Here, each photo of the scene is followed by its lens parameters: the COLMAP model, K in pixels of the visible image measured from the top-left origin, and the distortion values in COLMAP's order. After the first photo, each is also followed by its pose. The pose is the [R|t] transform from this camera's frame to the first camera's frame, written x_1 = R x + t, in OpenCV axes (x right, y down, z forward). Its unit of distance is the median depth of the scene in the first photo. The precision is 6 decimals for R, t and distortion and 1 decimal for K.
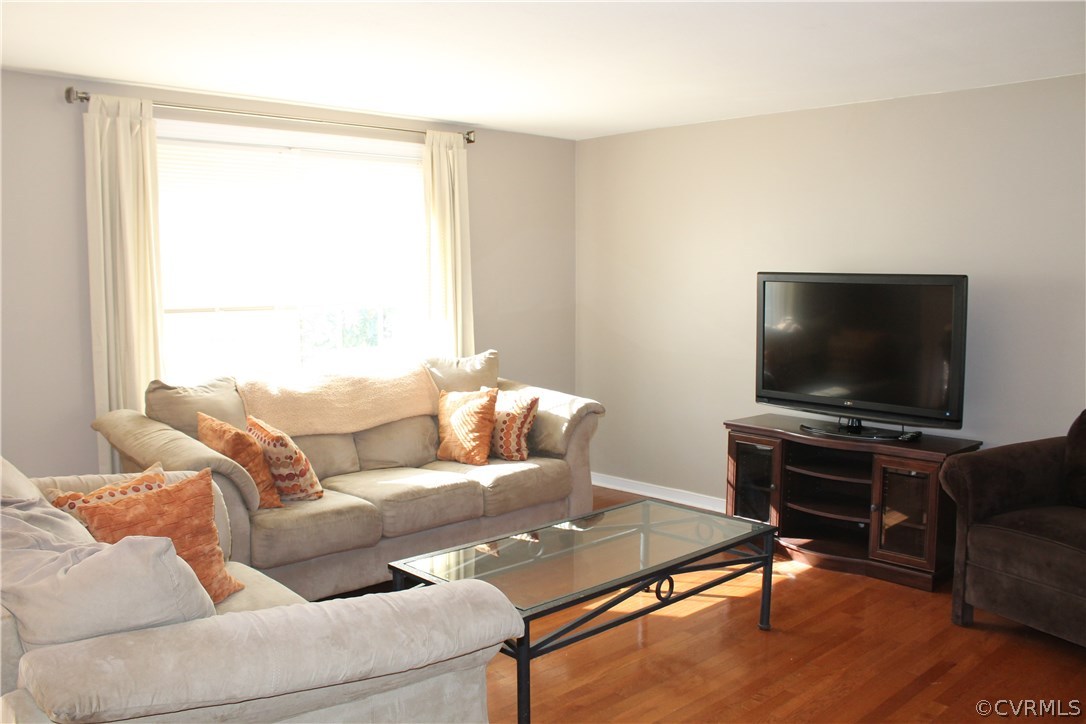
lens RADIAL K [[907.4, 0, 534.7], [0, 907.4, 365.2], [0, 0, 1]] dist [-0.159658, 0.140597]
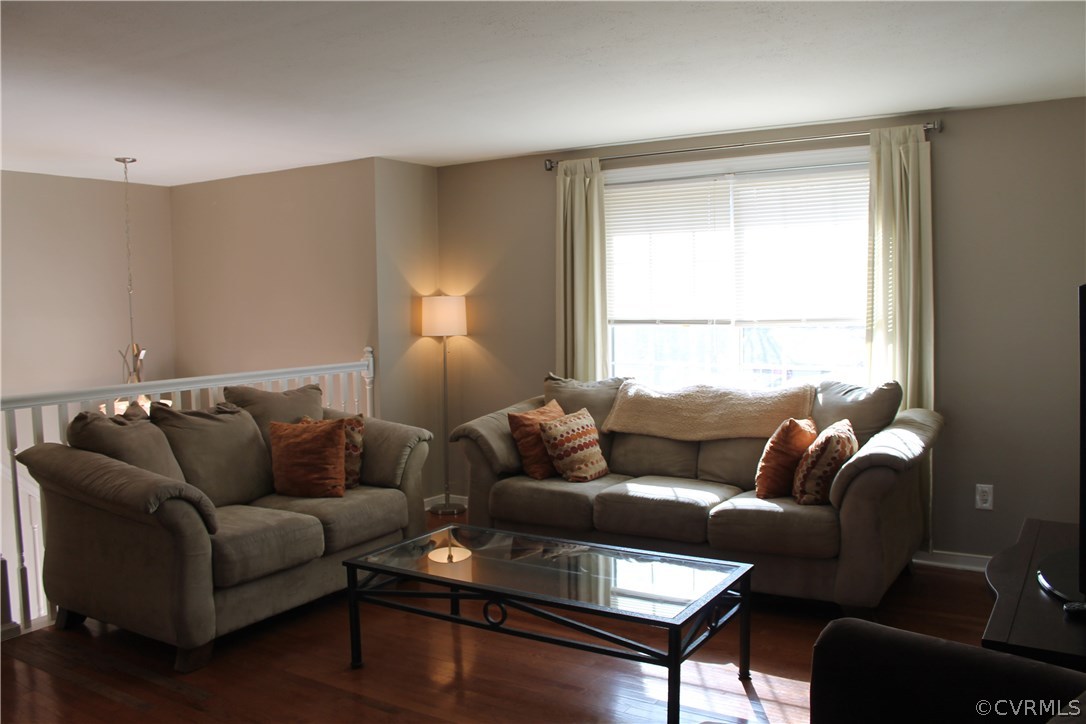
lens RADIAL K [[907.4, 0, 534.7], [0, 907.4, 365.2], [0, 0, 1]] dist [-0.159658, 0.140597]
pose [[0.263516, 0.075502, -0.961696, 0.794474], [-0.073079, 0.995630, 0.058142, -0.065182], [0.961883, 0.054959, 0.267882, 0.547739]]
